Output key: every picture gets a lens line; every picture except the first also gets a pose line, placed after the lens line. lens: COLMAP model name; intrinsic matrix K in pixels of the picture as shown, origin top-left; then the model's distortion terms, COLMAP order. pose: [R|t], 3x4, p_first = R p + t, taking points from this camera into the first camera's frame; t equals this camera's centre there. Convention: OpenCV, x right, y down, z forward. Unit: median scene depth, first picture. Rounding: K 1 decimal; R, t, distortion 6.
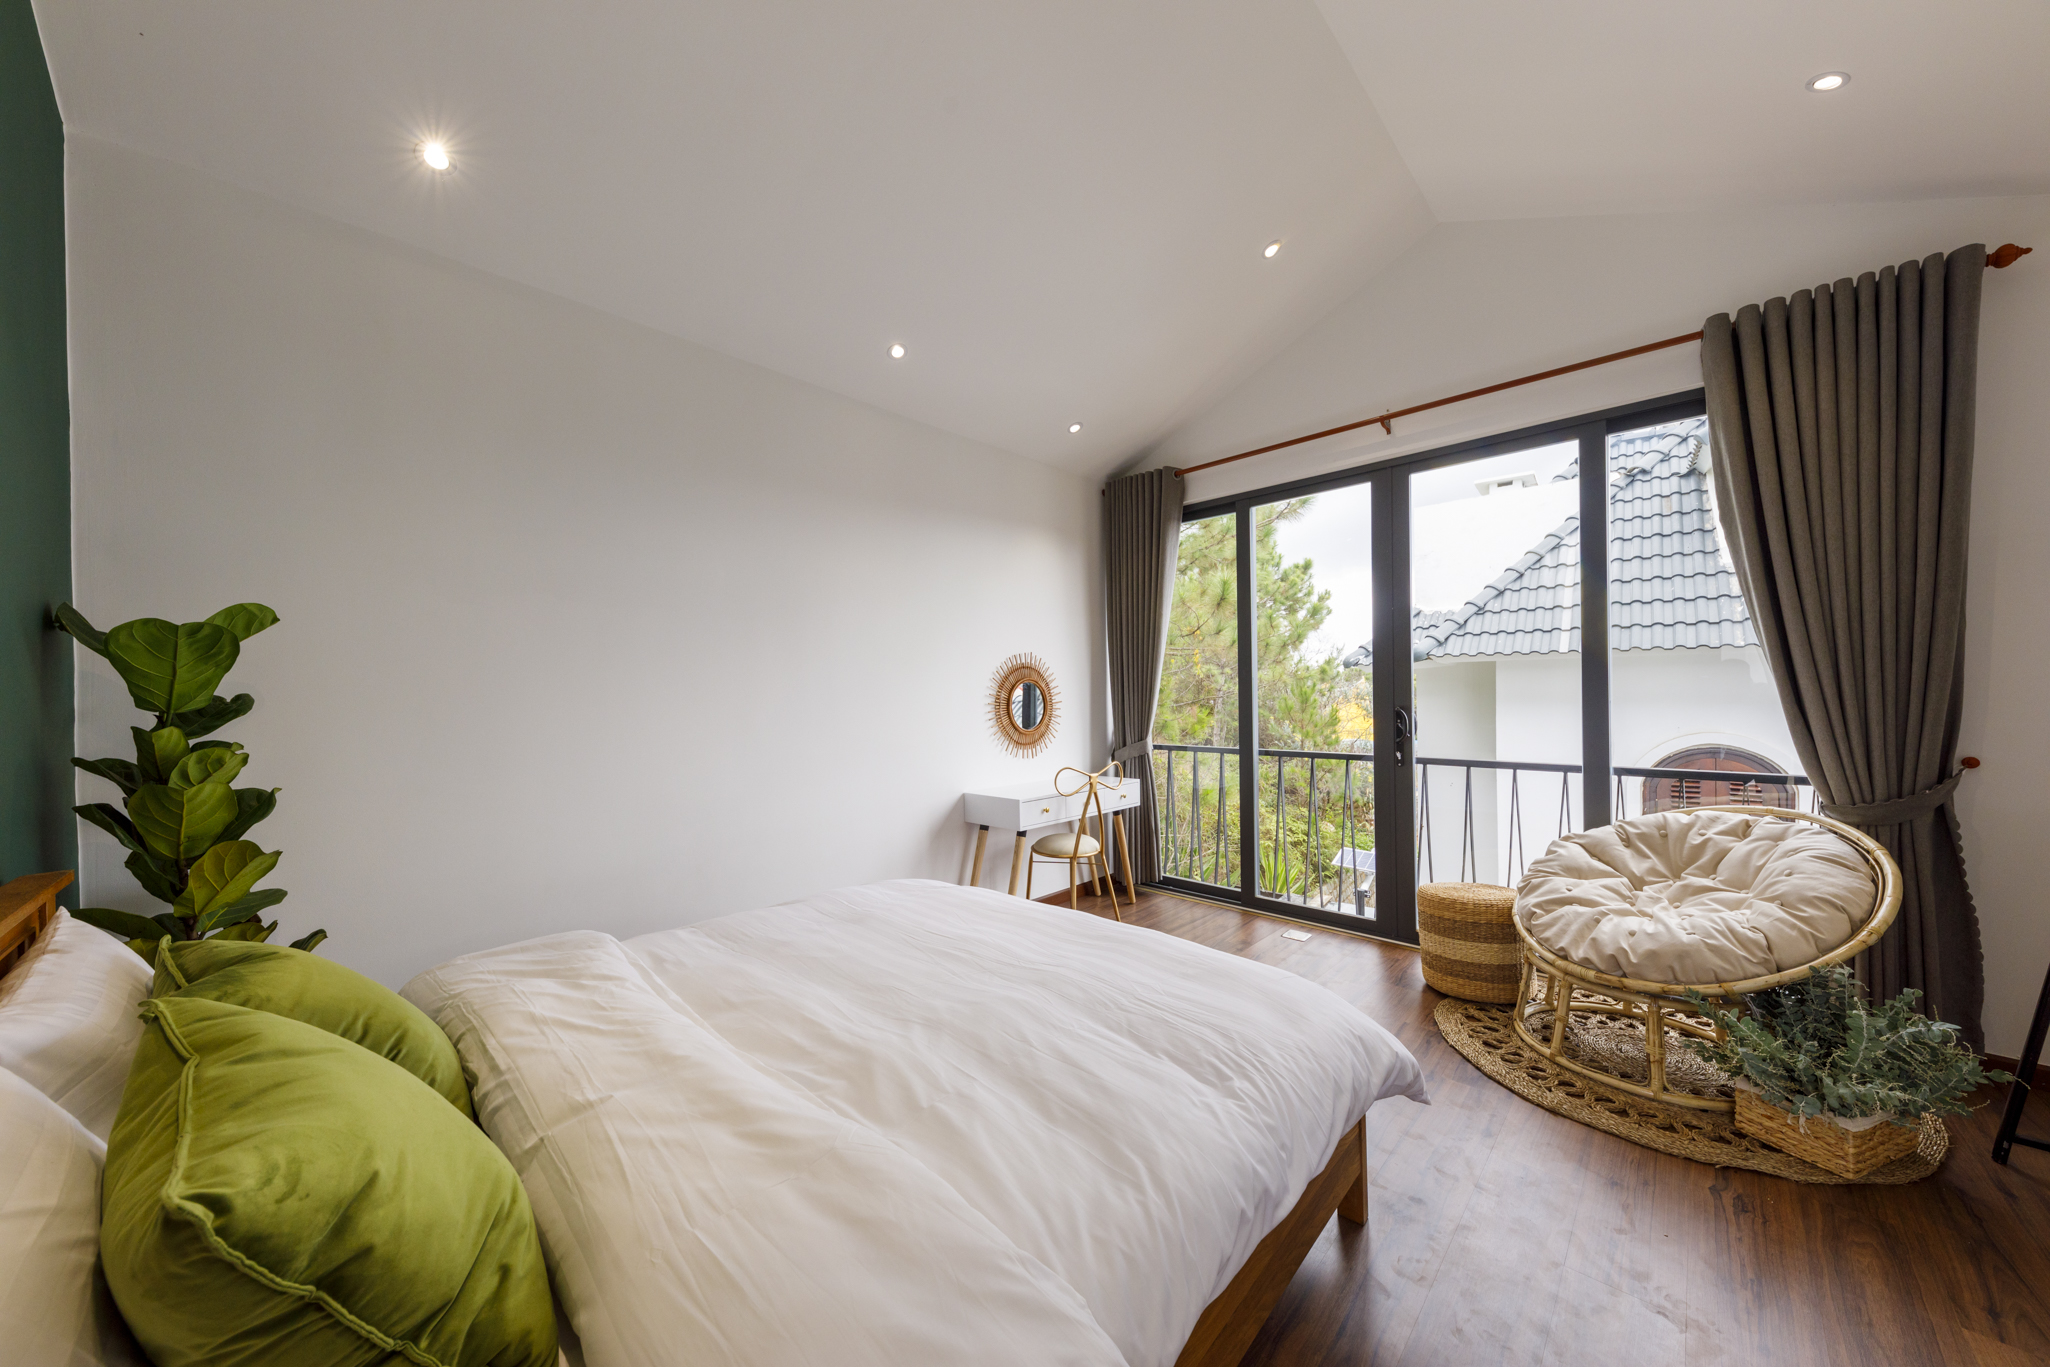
lens RADIAL K [[690.0, 0, 1005.4], [0, 690.0, 684.9], [0, 0, 1]] dist [0.002701, -0.000224]
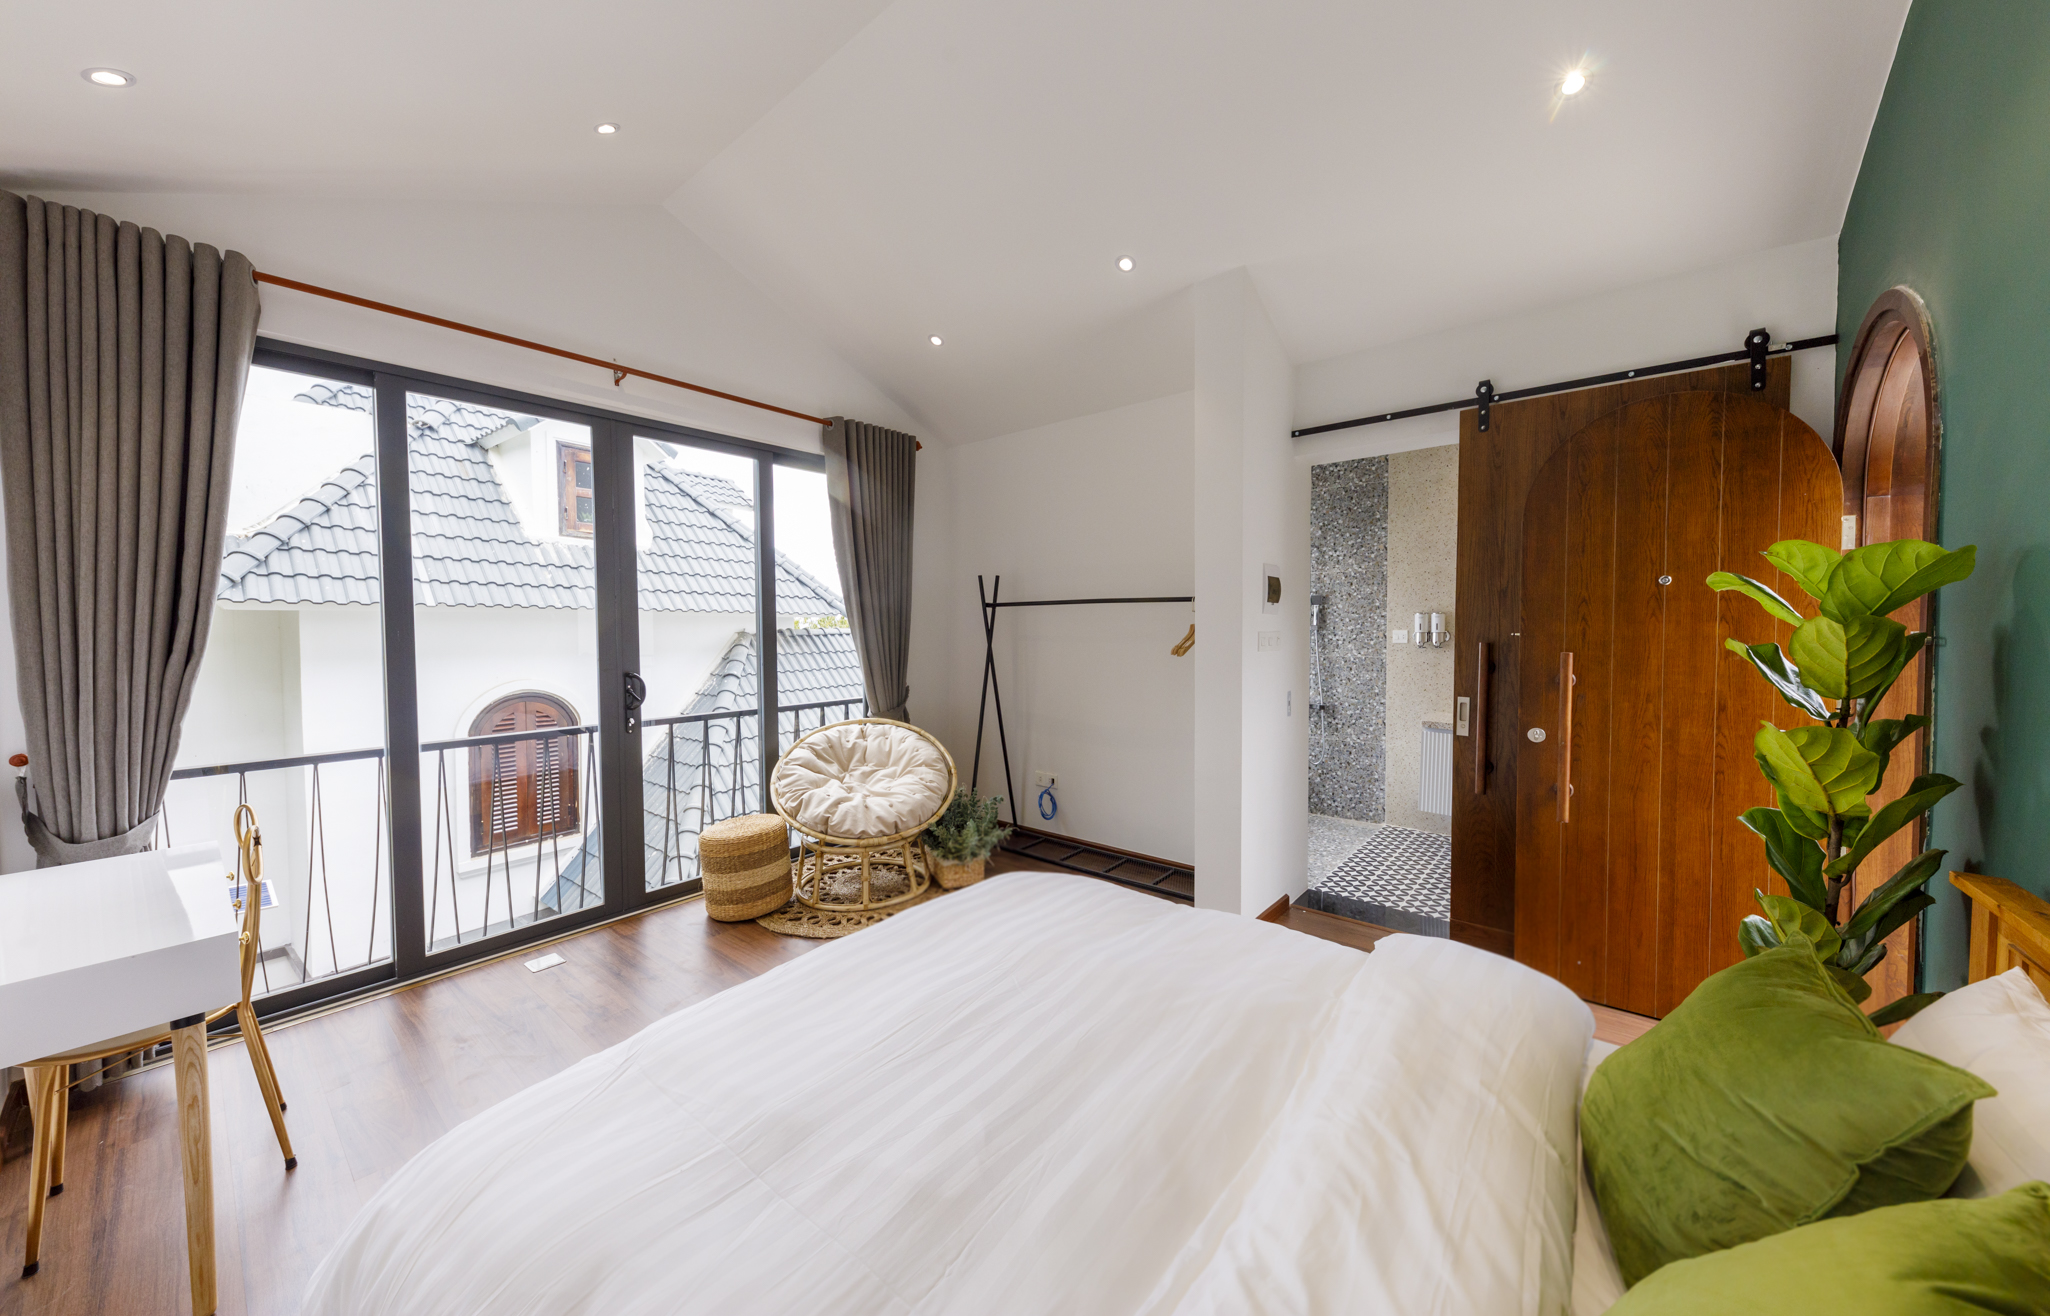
lens RADIAL K [[698.3, 0, 1033.8], [0, 698.3, 633.2], [0, 0, 1]] dist [0.005793, -0.000331]
pose [[-0.094279, 0.000778, 0.995545, -0.762635], [-0.003924, 0.999992, -0.001153, -0.038457], [-0.995538, -0.004015, -0.094275, 0.861917]]
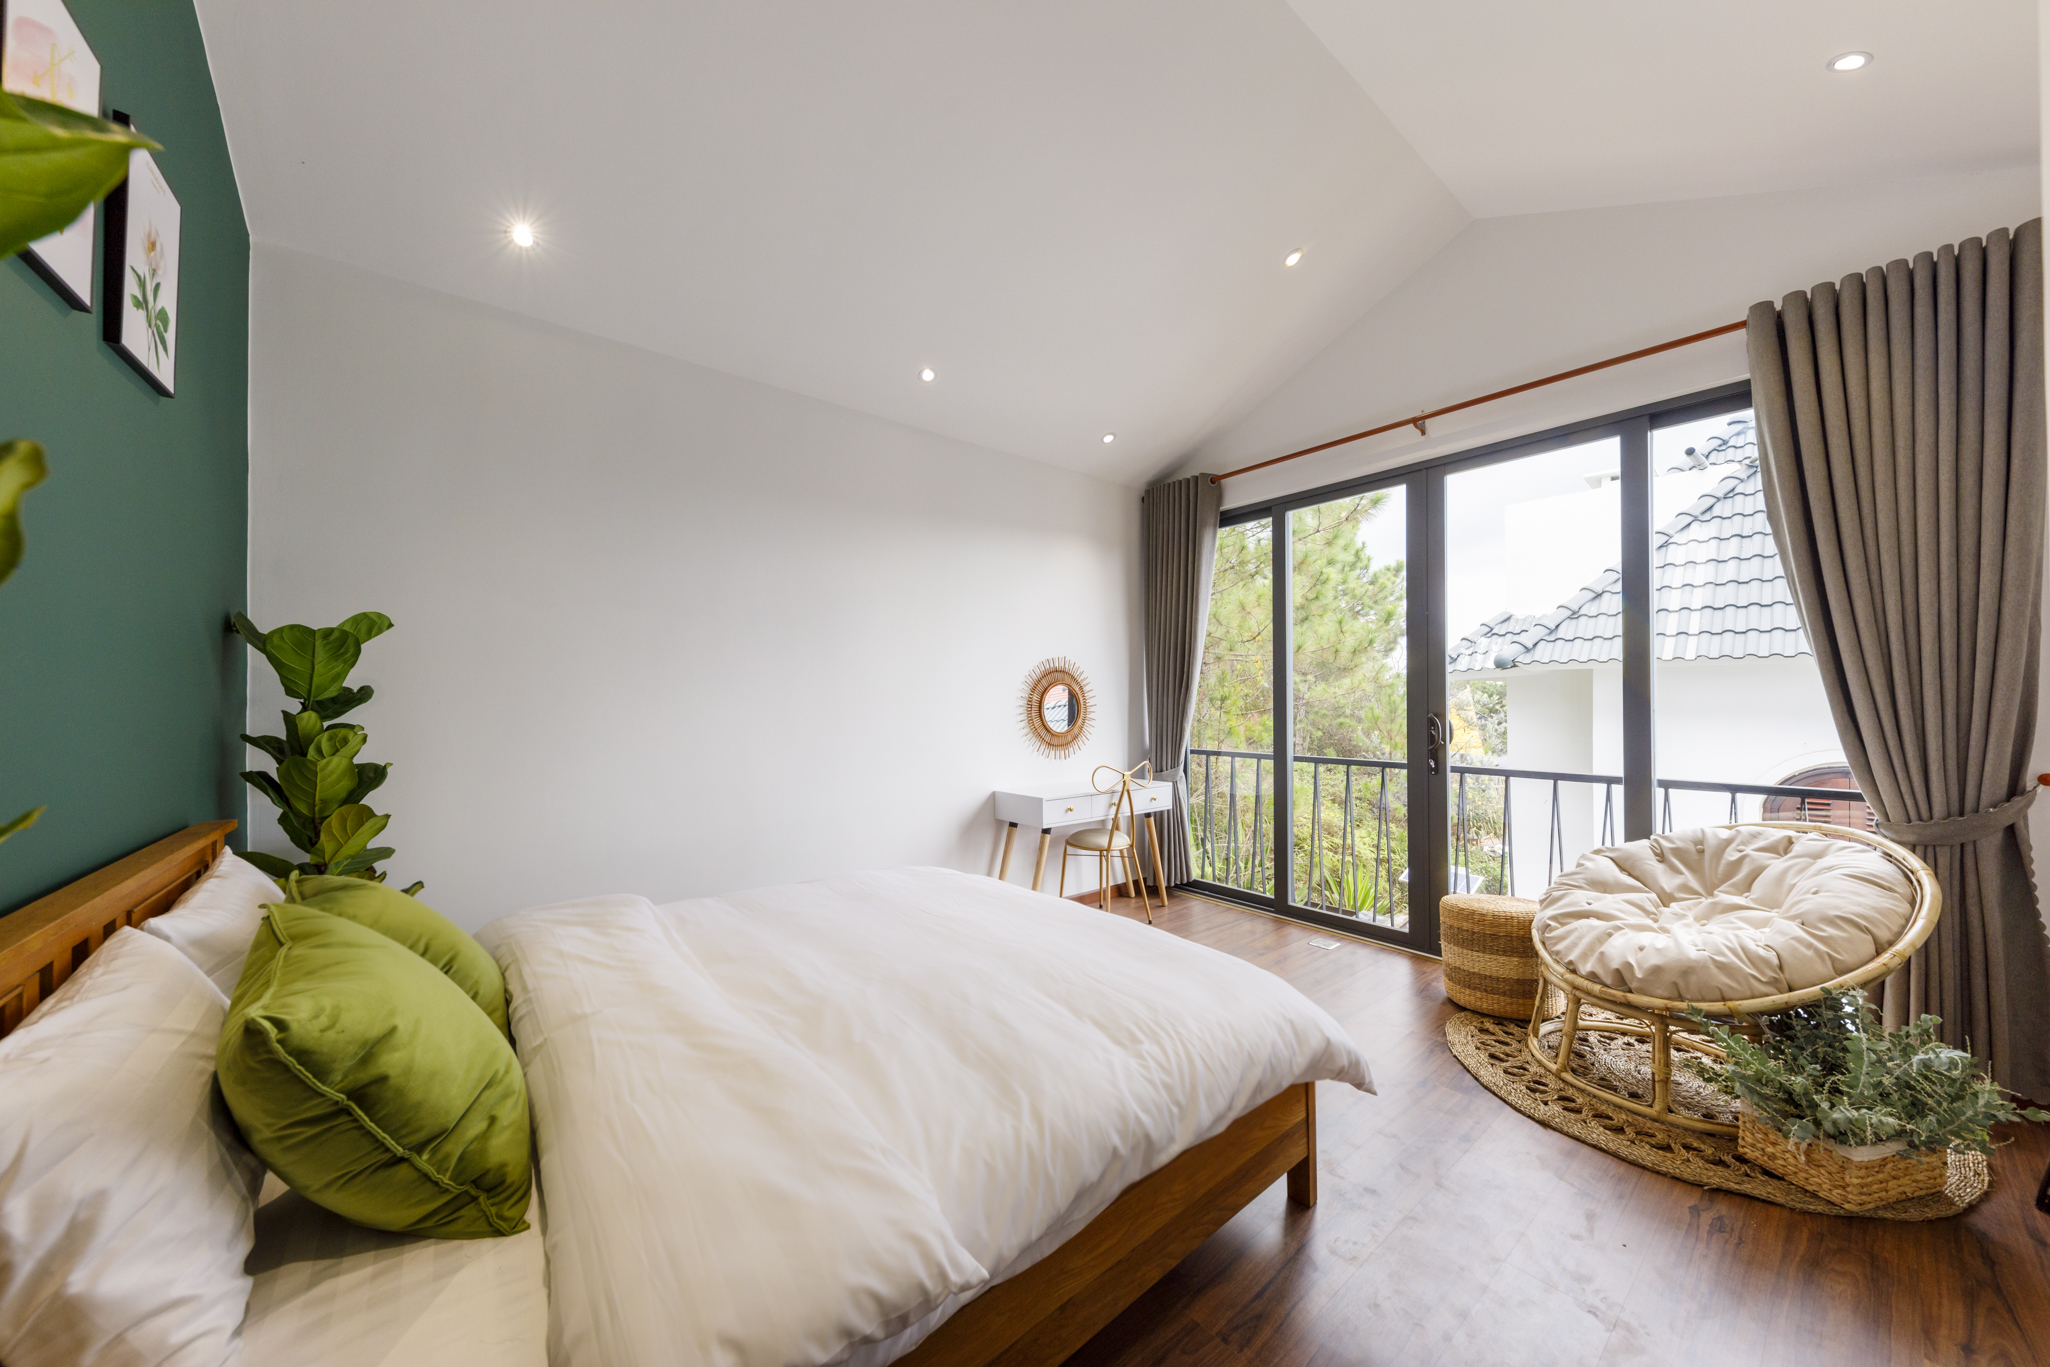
lens RADIAL K [[690.0, 0, 1005.5], [0, 690.0, 683.6], [0, 0, 1]] dist [0.002701, -0.000224]
pose [[0.993096, 0.008464, -0.116999, 0.138250], [-0.009662, 0.999907, -0.009674, 0.007848], [0.116906, 0.010738, 0.993085, -0.070415]]
